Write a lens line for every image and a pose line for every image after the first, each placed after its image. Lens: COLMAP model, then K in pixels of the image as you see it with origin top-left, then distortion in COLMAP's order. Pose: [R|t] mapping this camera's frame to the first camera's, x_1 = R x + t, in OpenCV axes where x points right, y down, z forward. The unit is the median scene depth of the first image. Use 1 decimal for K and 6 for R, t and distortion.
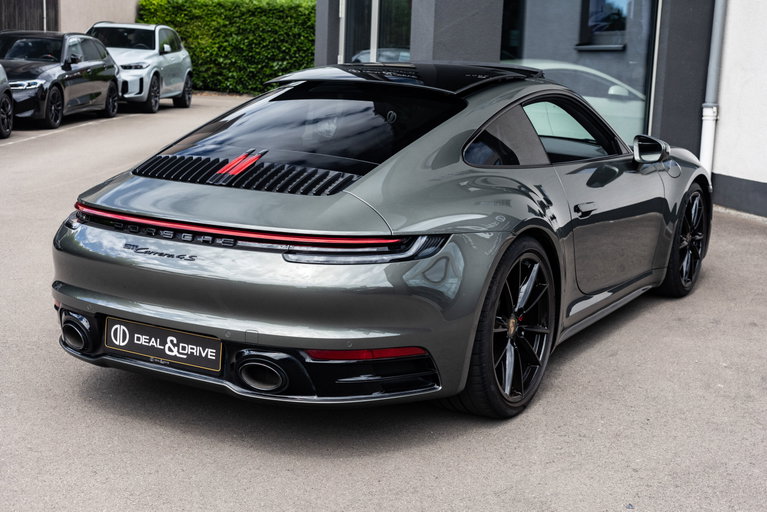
lens RADIAL K [[1075.2, 0, 383.5], [0, 1075.2, 256.0], [0, 0, 1]] dist [0.000561, 0.034877]
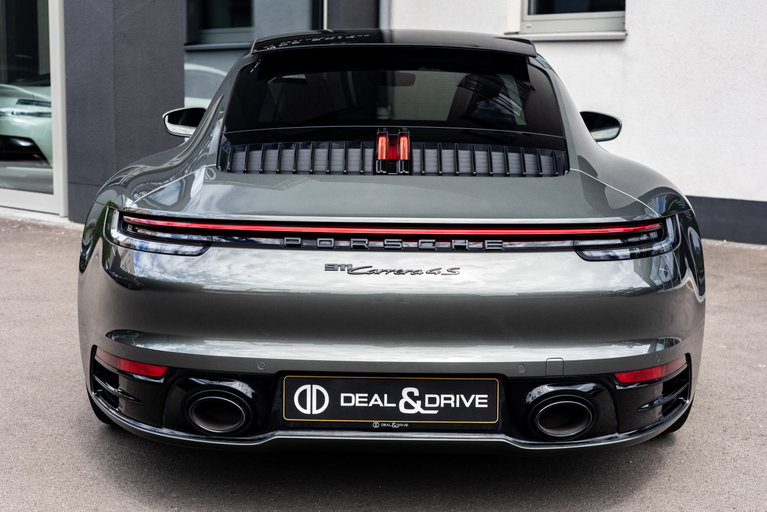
lens RADIAL K [[1147.3, 0, 383.5], [0, 1147.3, 256.0], [0, 0, 1]] dist [0.014503, 0.065041]
pose [[0.873387, -0.095980, 0.477476, -0.560863], [0.108991, 0.994043, 0.000454, -0.012973], [-0.474675, 0.051644, 0.878645, 0.339500]]
